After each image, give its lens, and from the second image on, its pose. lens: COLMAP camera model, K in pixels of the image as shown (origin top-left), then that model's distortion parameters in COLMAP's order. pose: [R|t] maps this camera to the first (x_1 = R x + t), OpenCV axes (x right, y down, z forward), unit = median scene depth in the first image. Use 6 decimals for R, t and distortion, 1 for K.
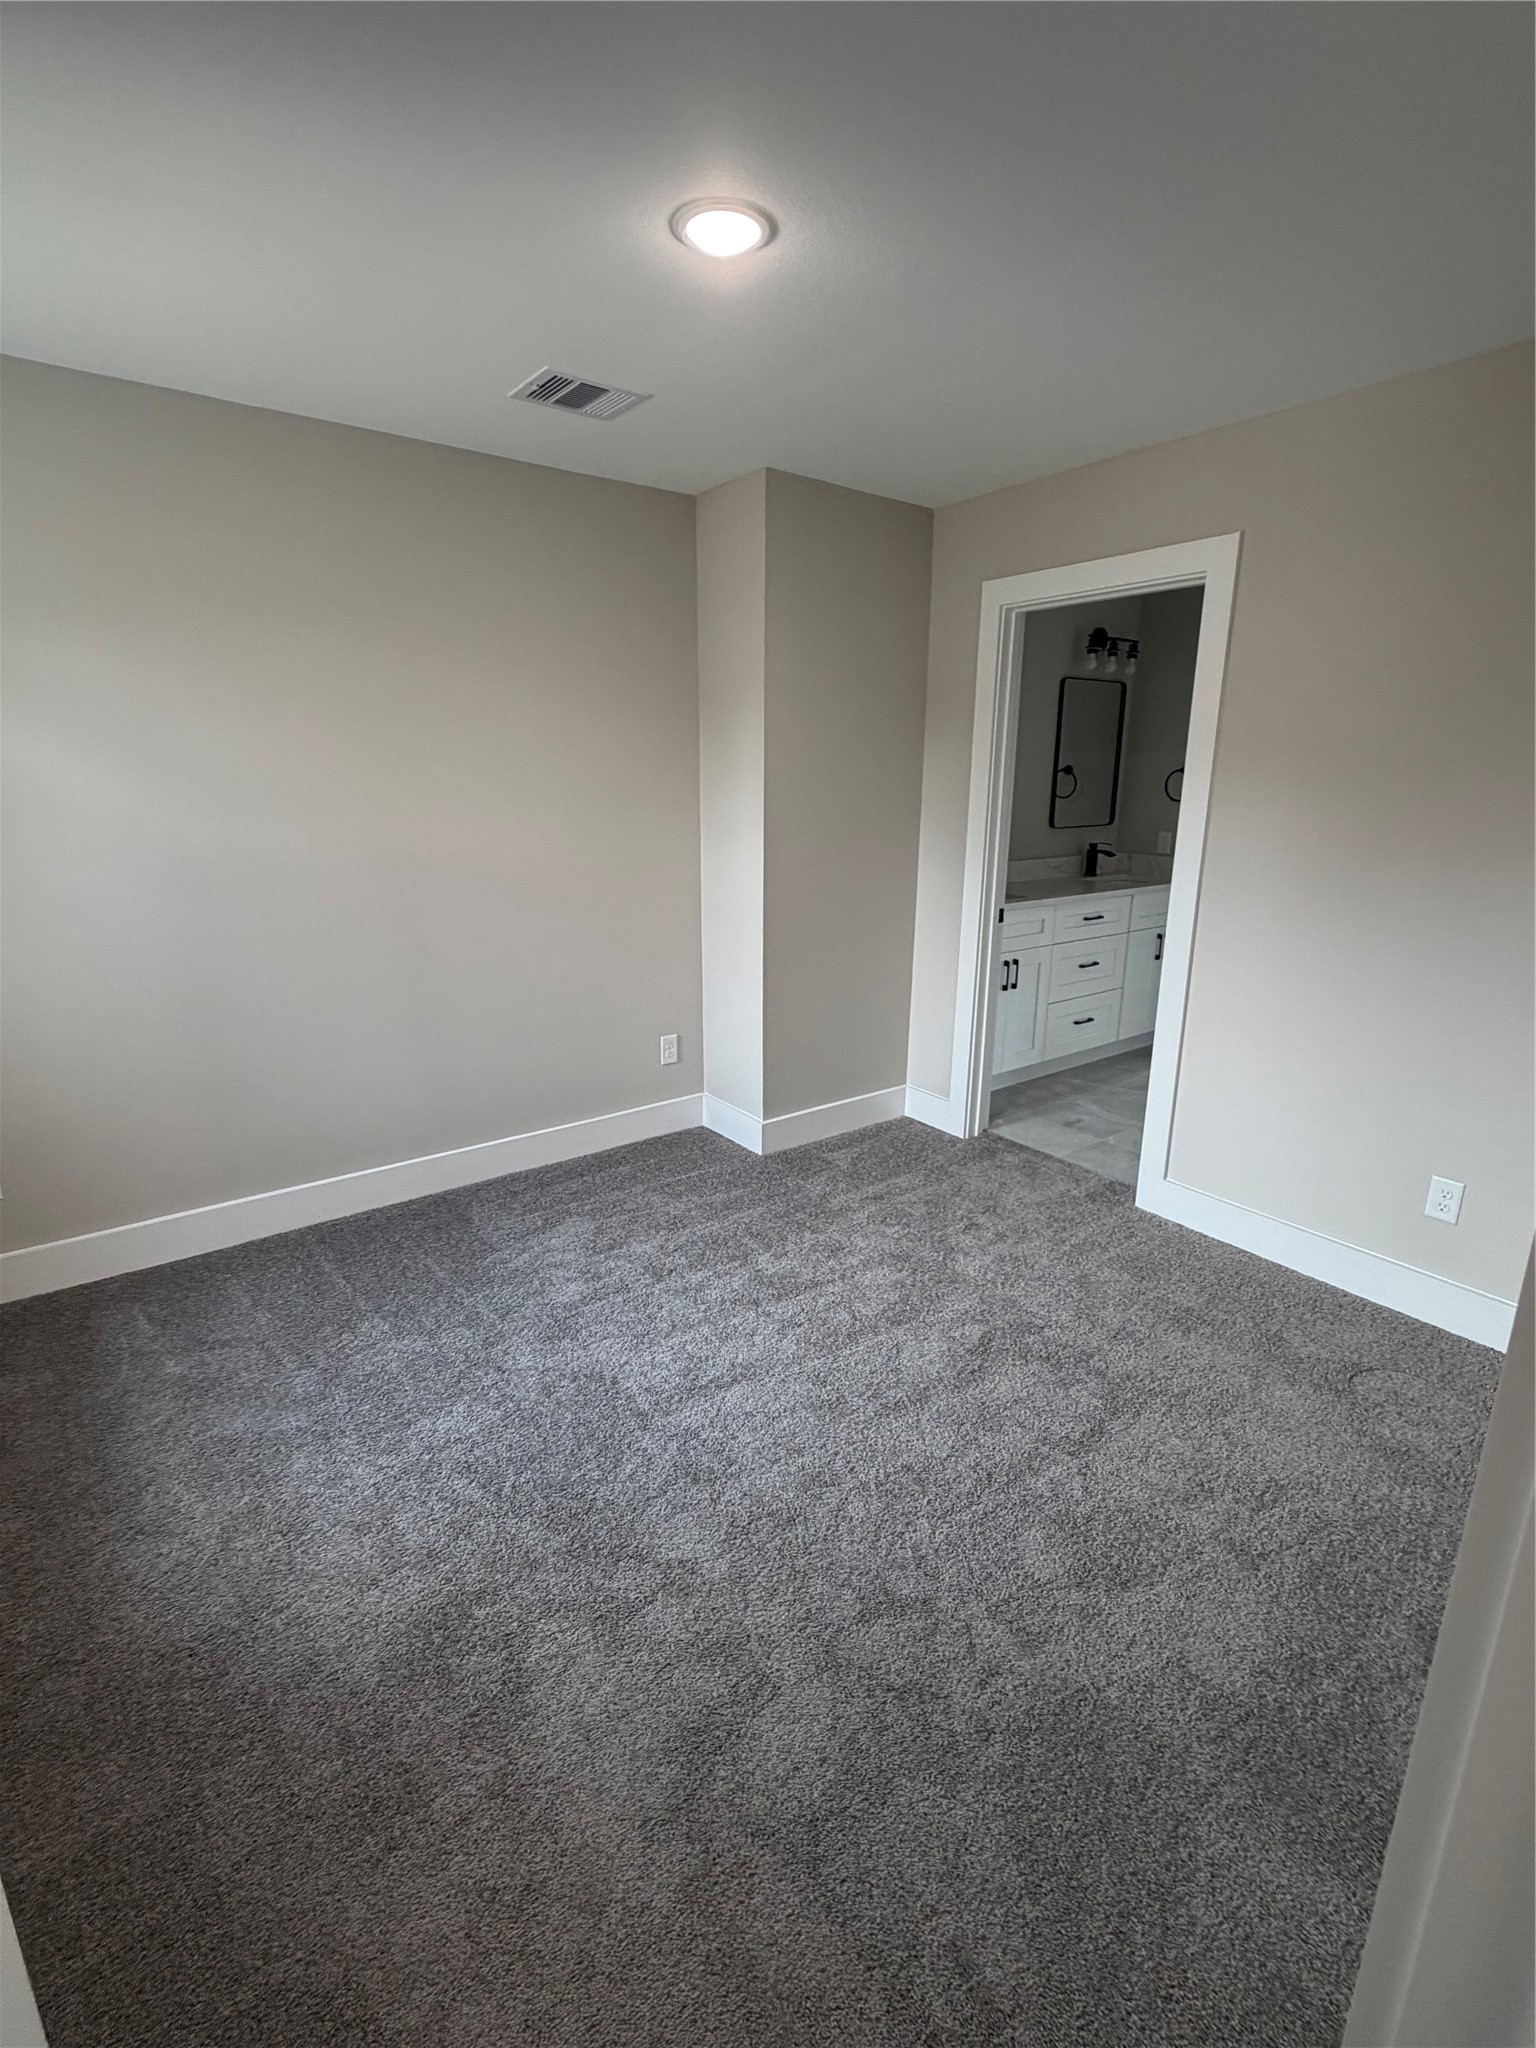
lens RADIAL K [[958.3, 0, 764.5], [0, 958.3, 1024.0], [0, 0, 1]] dist [0.002507, -0.000638]
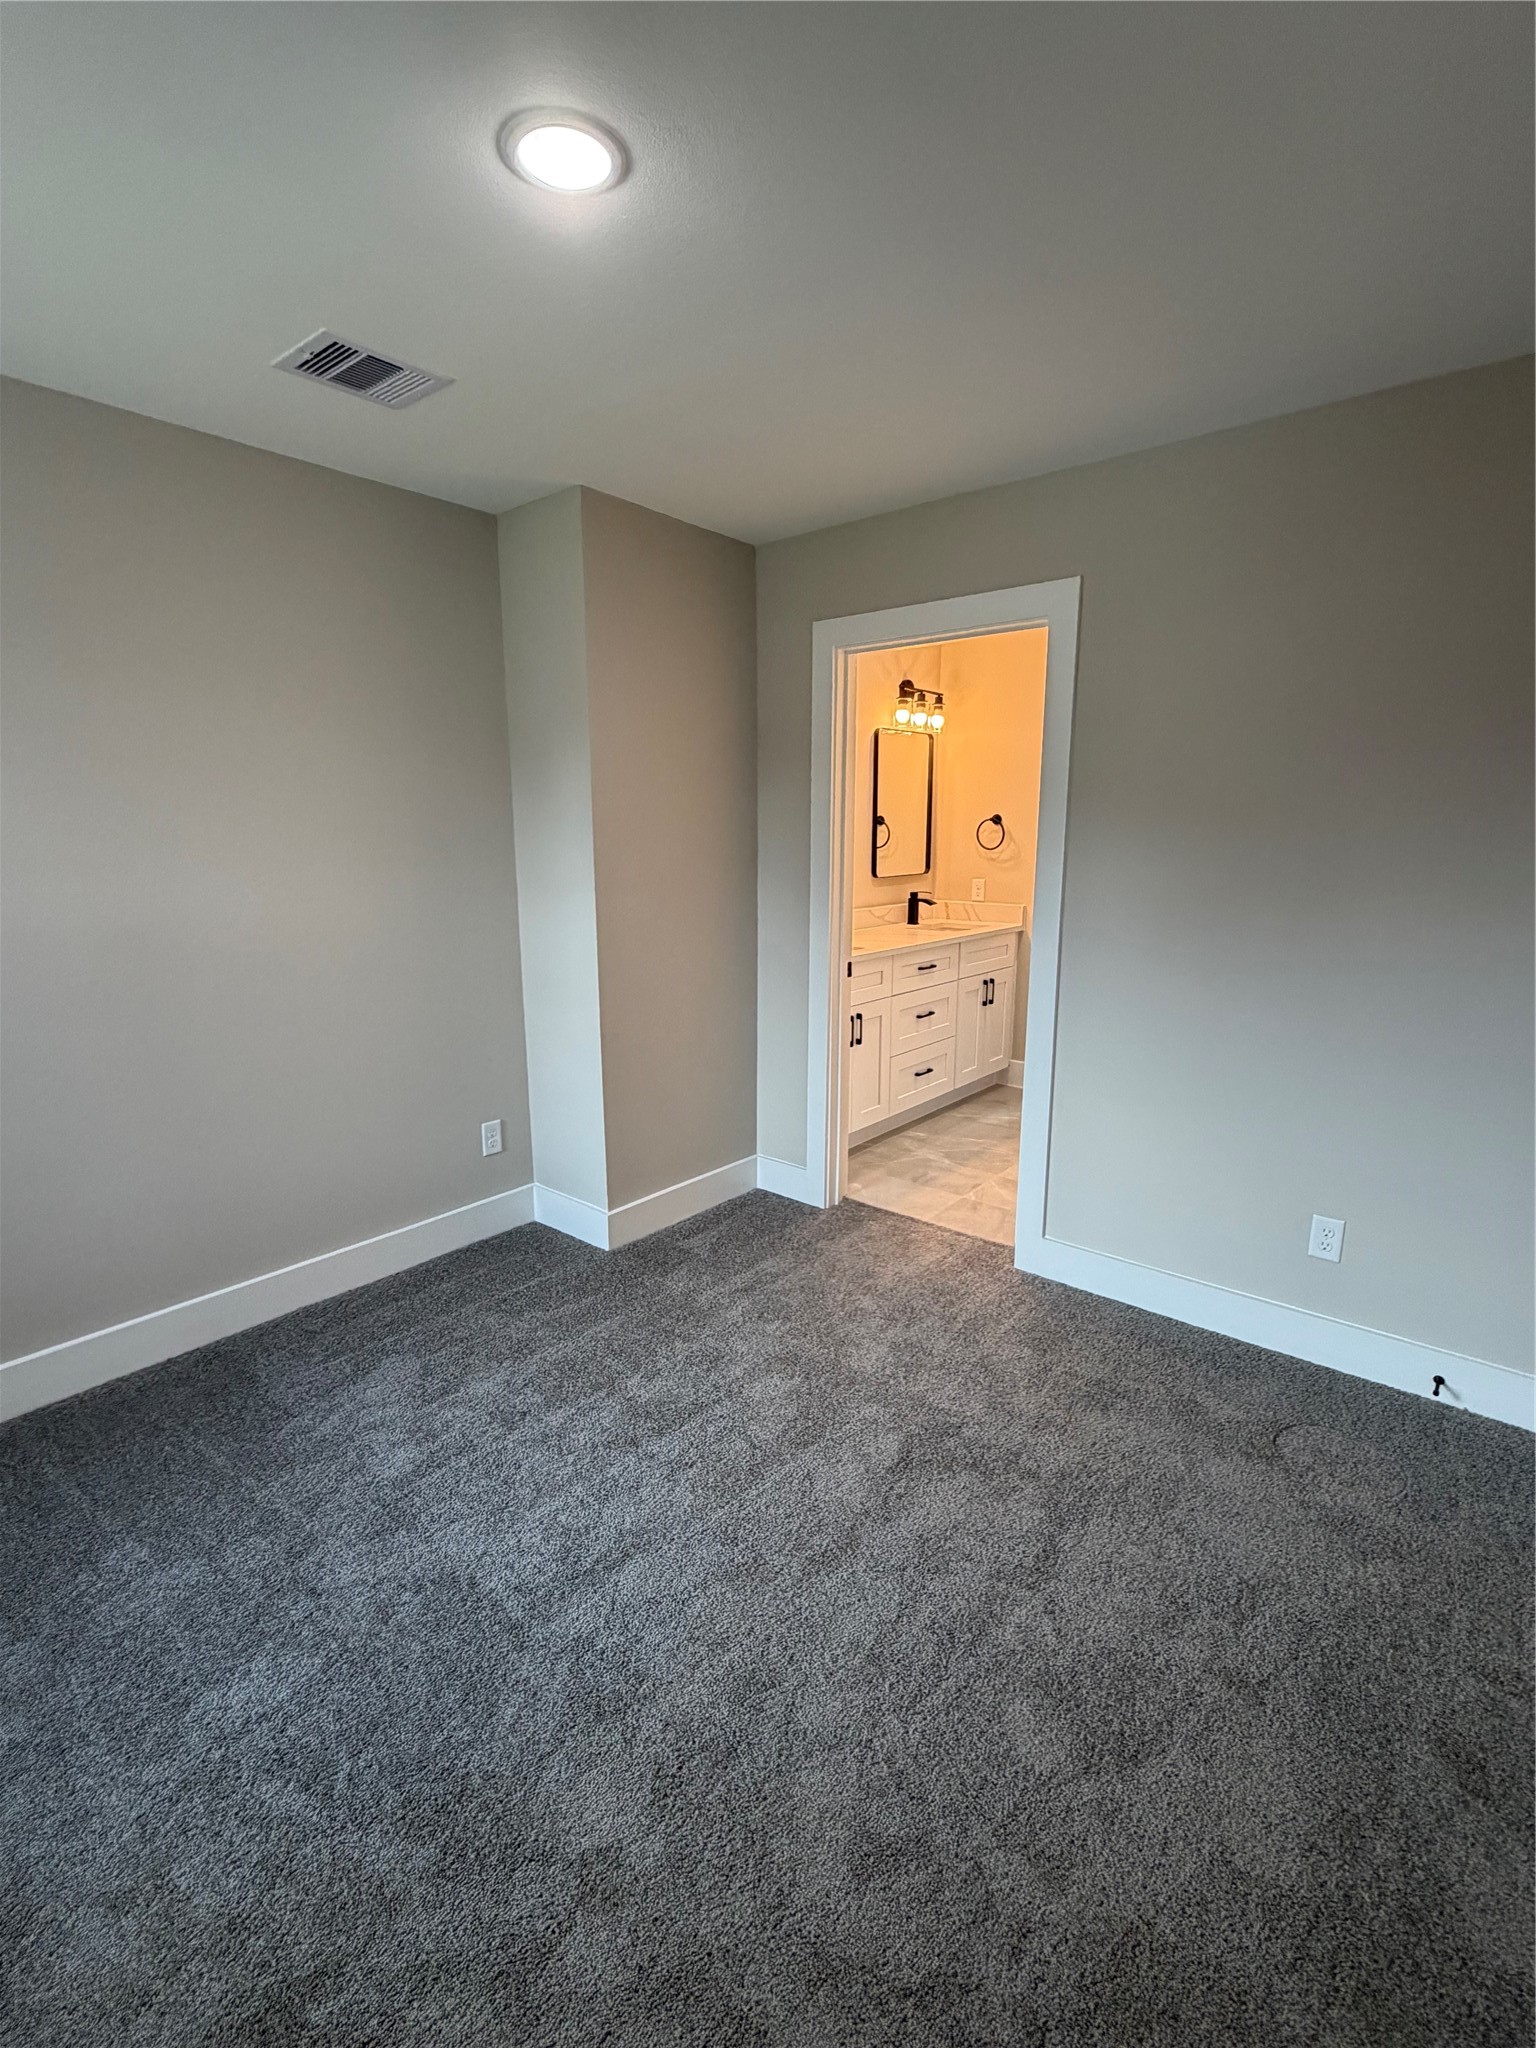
lens RADIAL K [[958.3, 0, 763.3], [0, 958.3, 1025.9], [0, 0, 1]] dist [0.002507, -0.000638]
pose [[0.975036, -0.052982, 0.215634, -0.068271], [0.064410, 0.996848, -0.046314, -0.030073], [-0.212501, 0.059046, 0.975375, 0.153947]]
